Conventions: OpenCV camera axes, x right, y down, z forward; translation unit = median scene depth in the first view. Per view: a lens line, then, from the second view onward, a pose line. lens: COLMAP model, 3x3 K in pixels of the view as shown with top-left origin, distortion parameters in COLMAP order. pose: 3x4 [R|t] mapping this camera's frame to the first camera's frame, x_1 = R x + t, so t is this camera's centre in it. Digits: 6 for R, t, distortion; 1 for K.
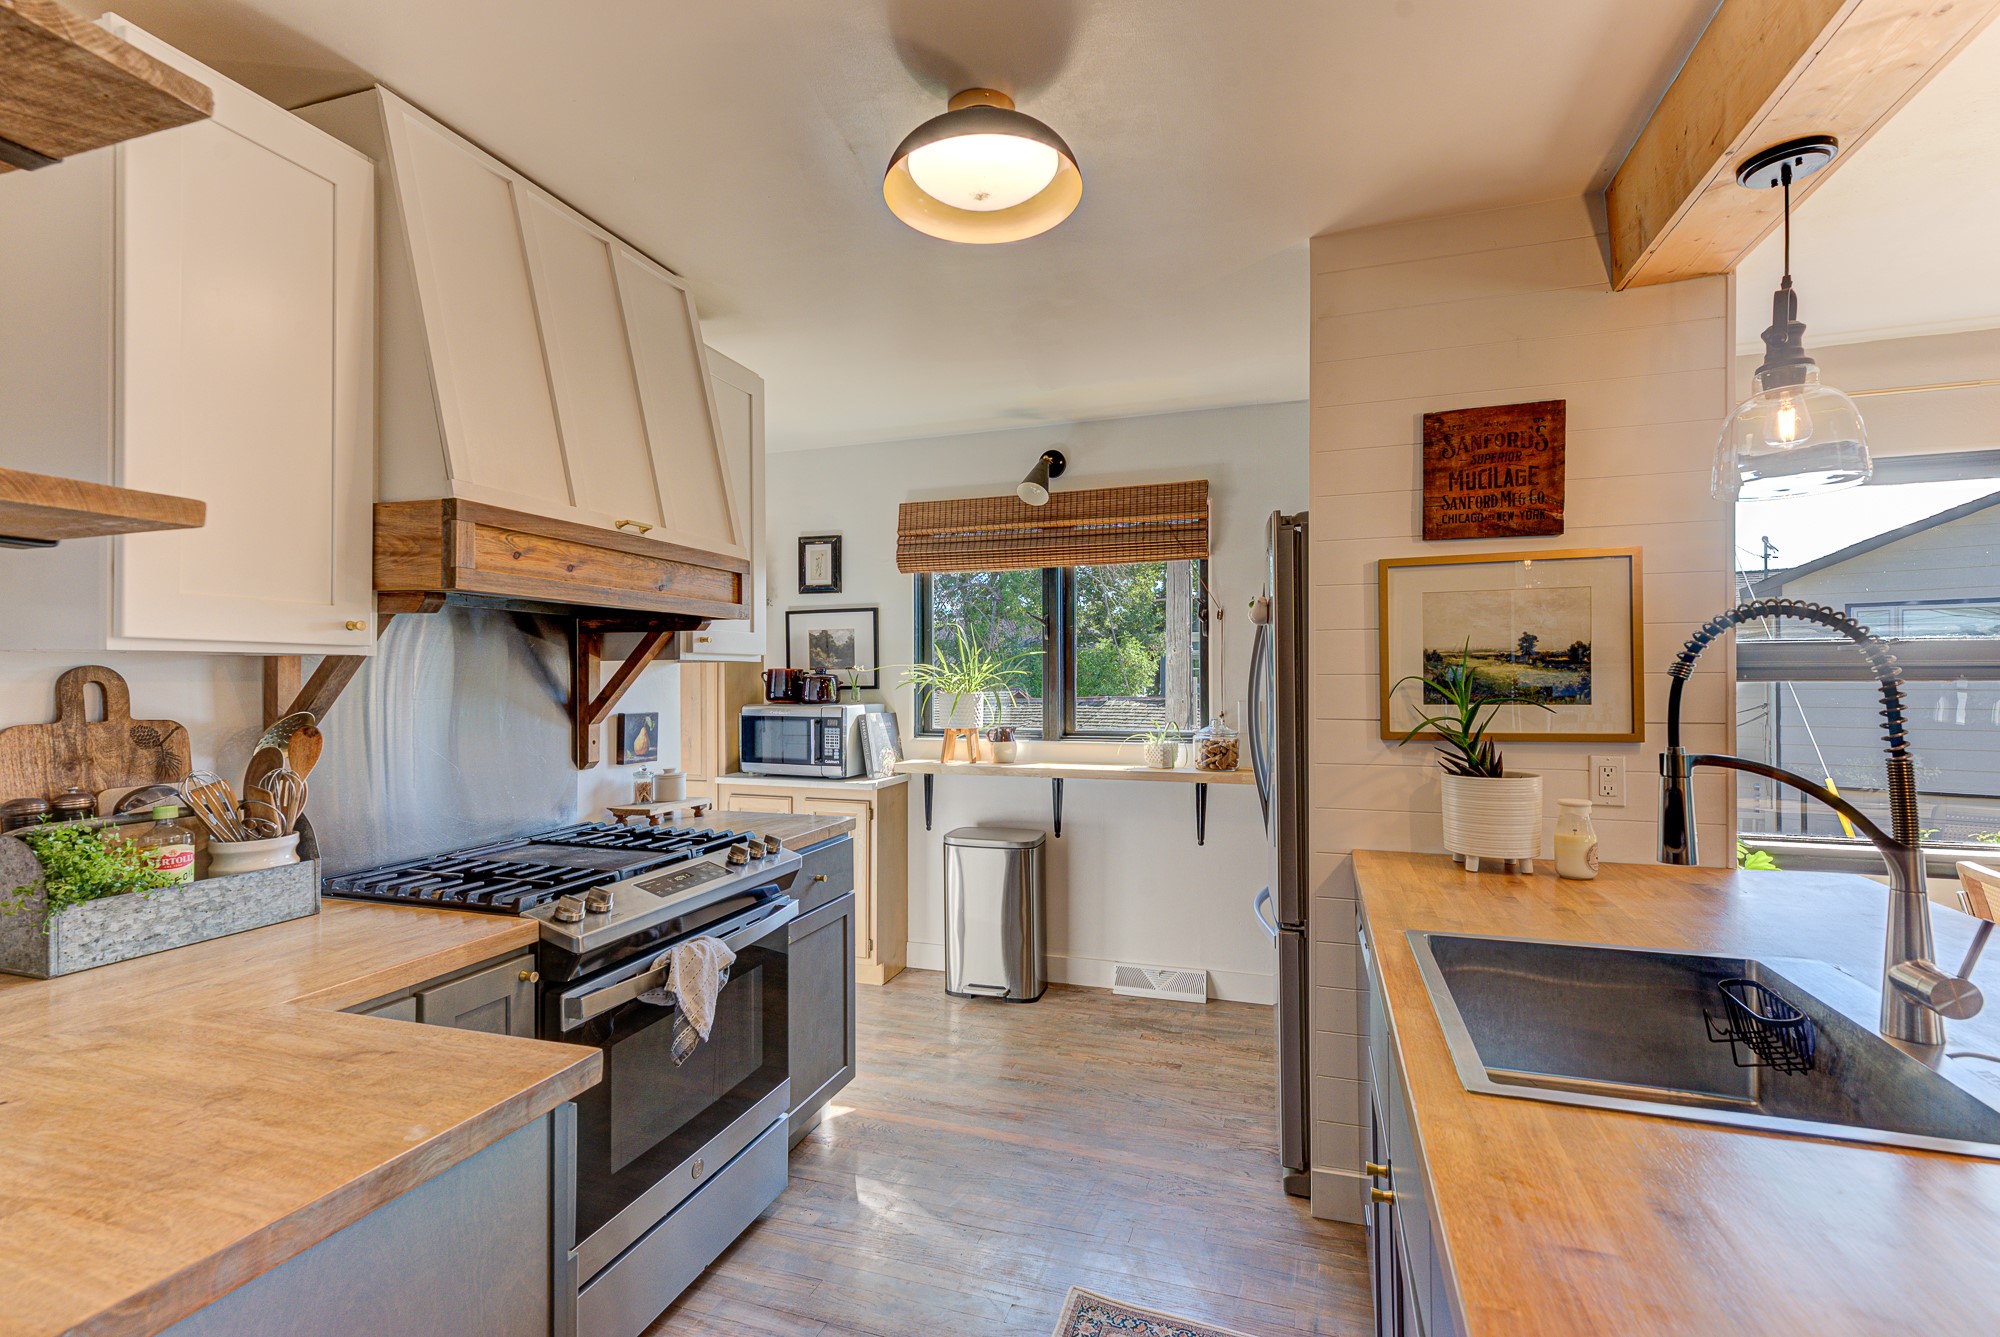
lens RADIAL K [[922.3, 0, 999.4], [0, 922.3, 671.3], [0, 0, 1]] dist [0.001554, 0.000115]
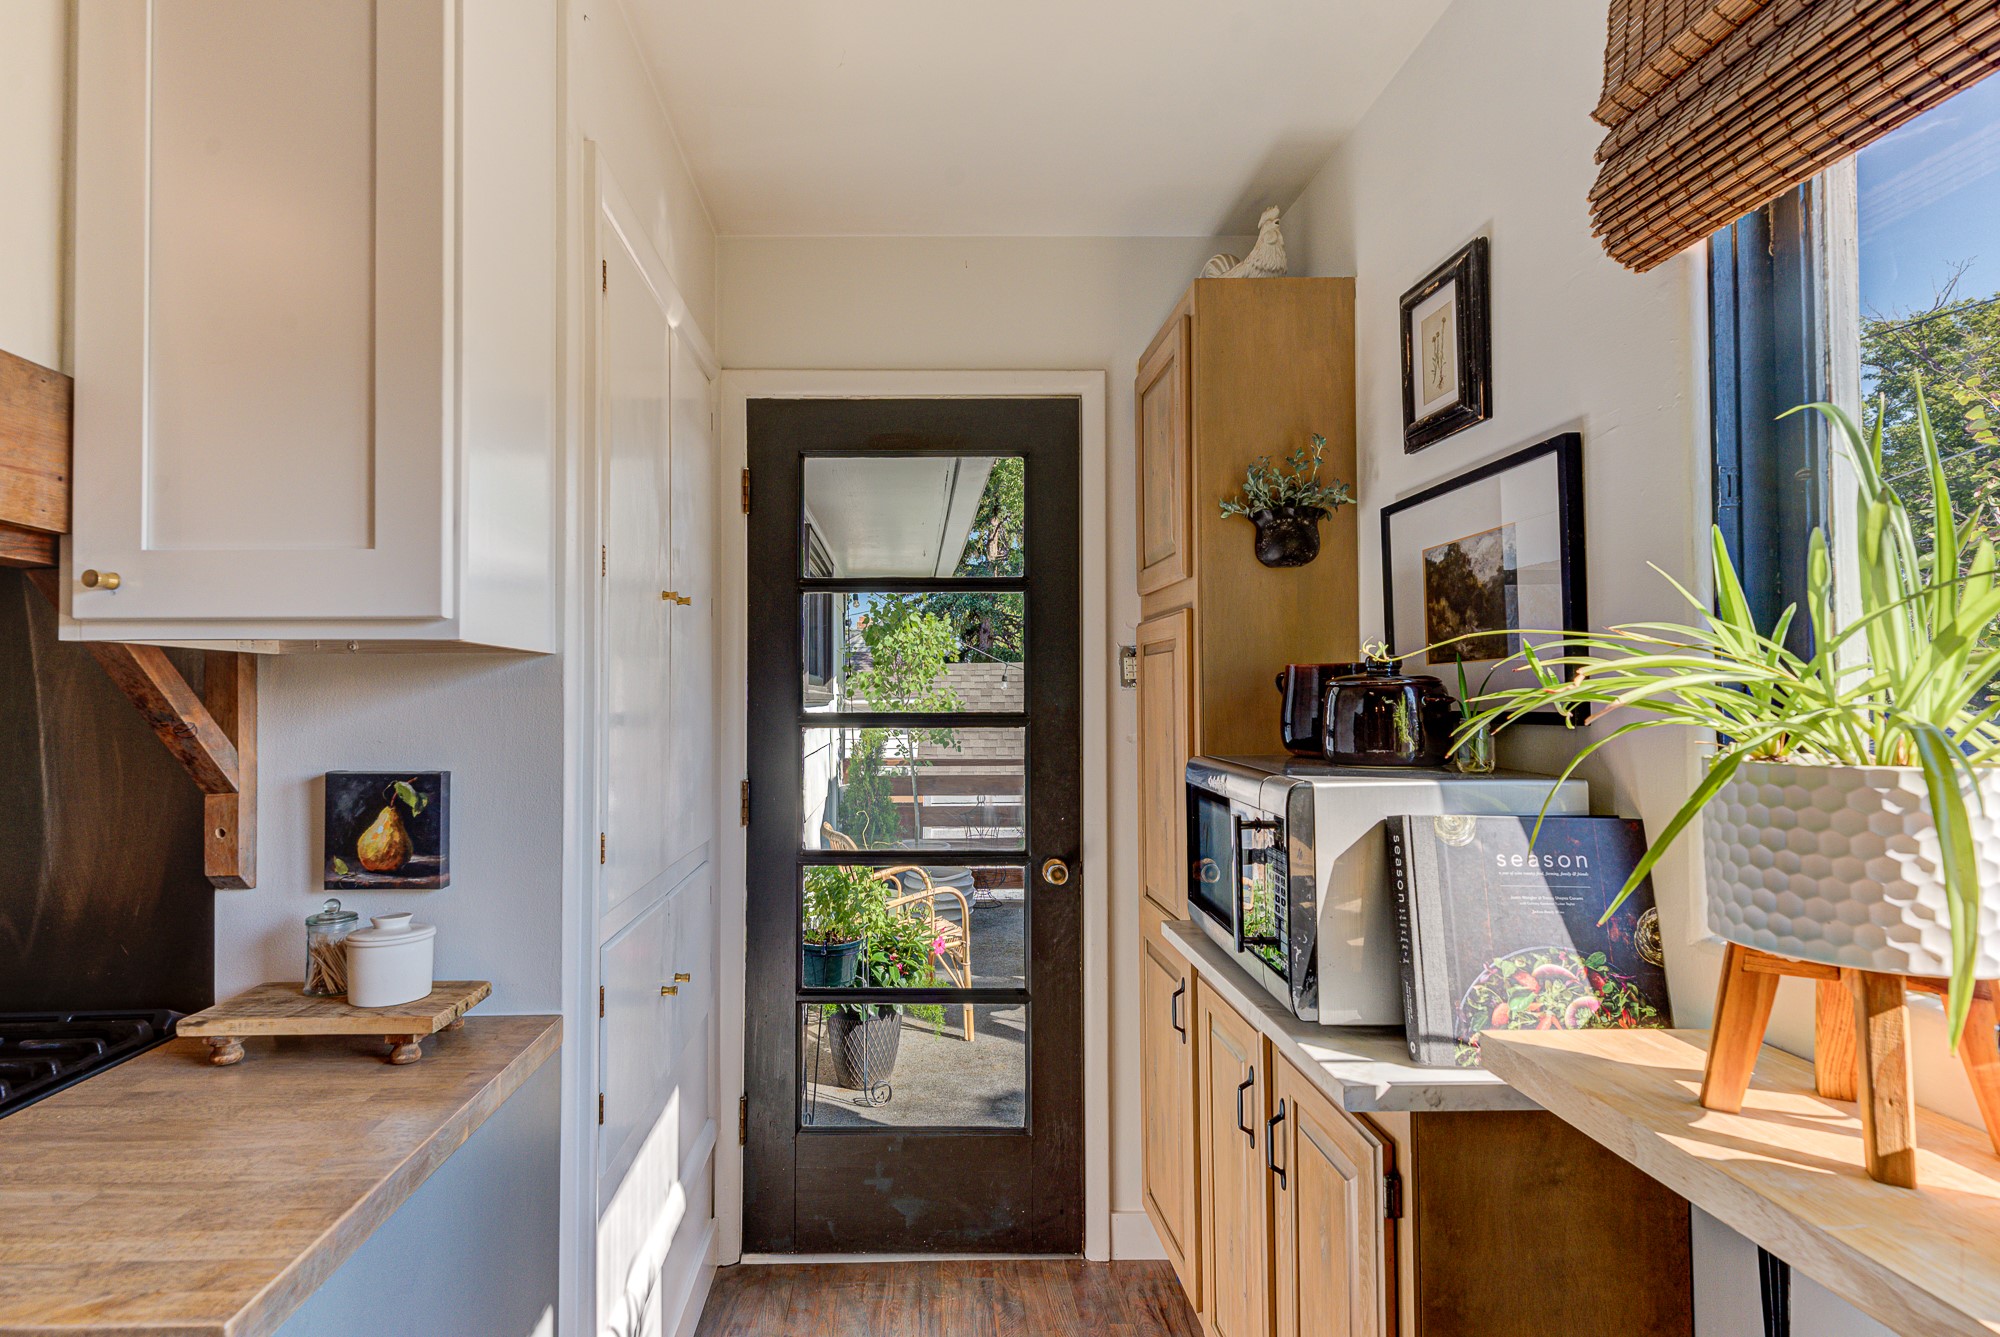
lens RADIAL K [[922.3, 0, 1000.1], [0, 922.3, 667.7], [0, 0, 1]] dist [0.001554, 0.000115]
pose [[0.316038, -0.018232, -0.948571, 0.073876], [0.010335, 0.999822, -0.015774, 0.003815], [0.948690, -0.004819, 0.316171, 0.749516]]
